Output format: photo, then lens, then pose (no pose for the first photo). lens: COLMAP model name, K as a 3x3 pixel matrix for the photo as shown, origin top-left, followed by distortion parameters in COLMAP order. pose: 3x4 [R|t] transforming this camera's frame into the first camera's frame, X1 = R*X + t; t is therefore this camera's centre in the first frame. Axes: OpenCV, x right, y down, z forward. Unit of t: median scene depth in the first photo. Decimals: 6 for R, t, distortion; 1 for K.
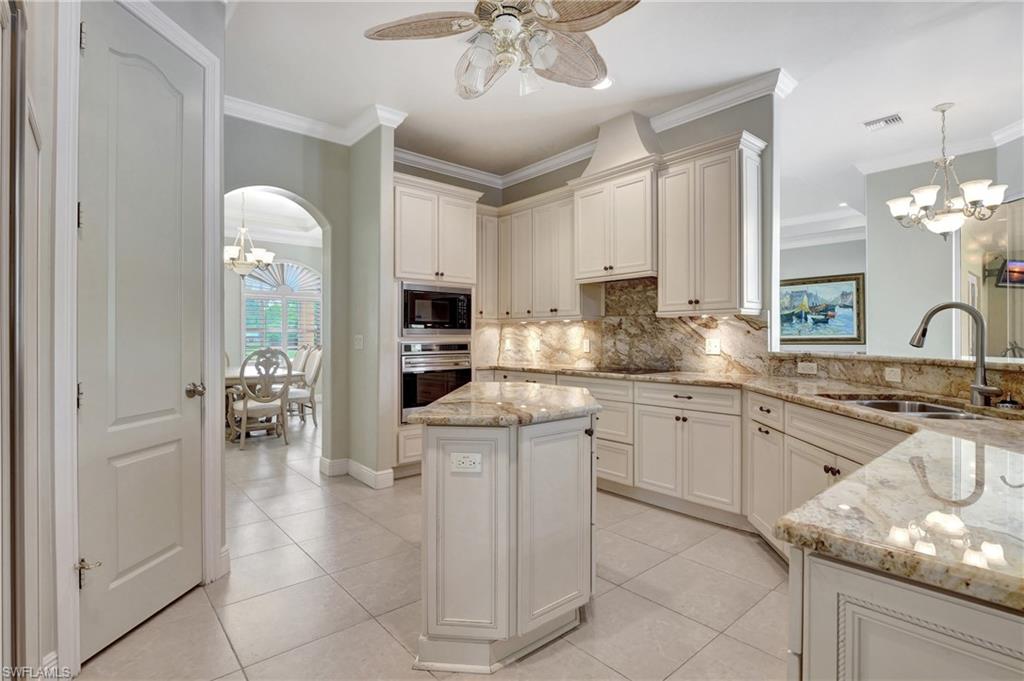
lens RADIAL K [[498.4, 0, 517.0], [0, 498.4, 338.2], [0, 0, 1]] dist [-0.013792, 0.000378]
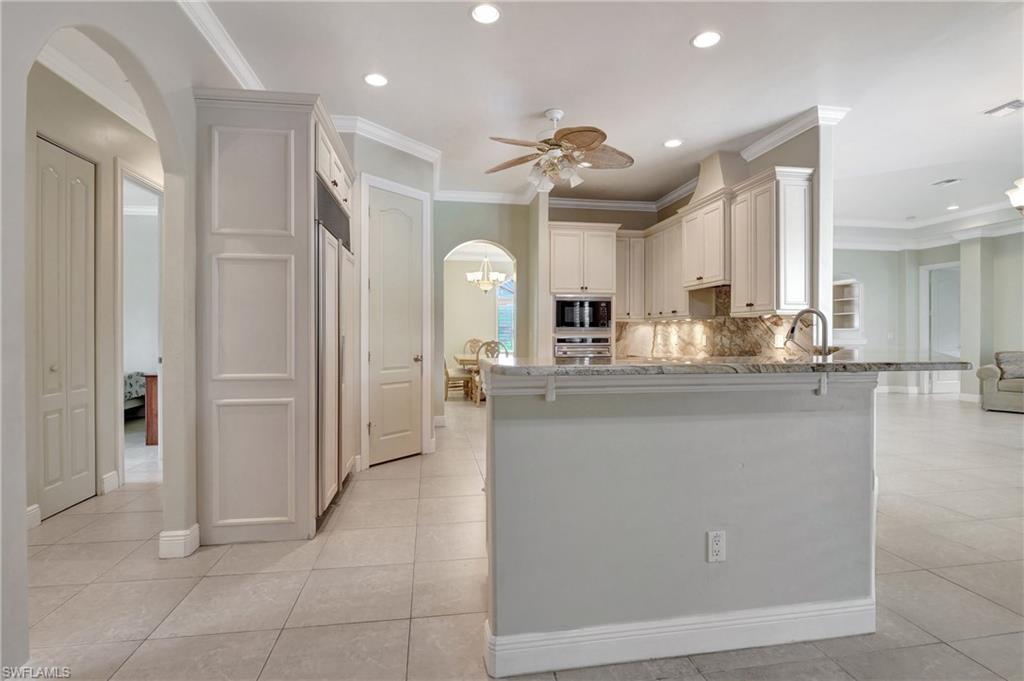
lens RADIAL K [[498.4, 0, 511.7], [0, 498.4, 333.9], [0, 0, 1]] dist [-0.013792, 0.000378]
pose [[0.850894, 0.001257, -0.525336, 0.438816], [-0.001777, 0.999998, -0.000486, 0.001217], [0.525335, 0.001348, 0.850895, -0.320201]]
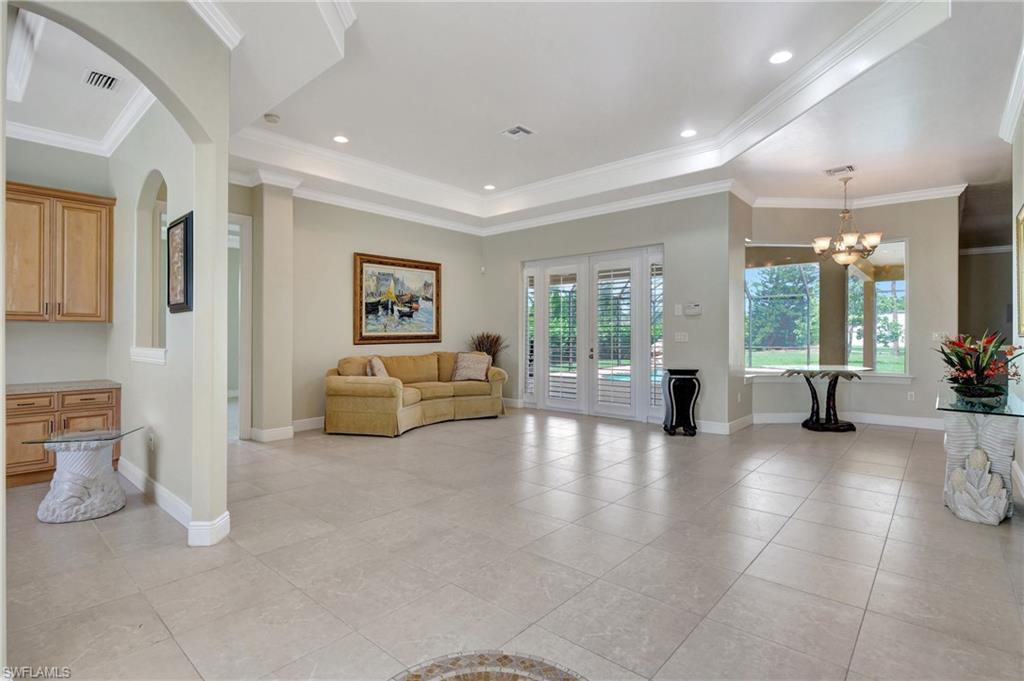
lens RADIAL K [[498.4, 0, 509.9], [0, 498.4, 335.5], [0, 0, 1]] dist [-0.013792, 0.000378]
pose [[-0.124131, -0.002175, 0.992263, -0.171844], [0.002765, 0.999993, 0.002538, -0.001275], [-0.992262, 0.003059, -0.124124, 0.750900]]
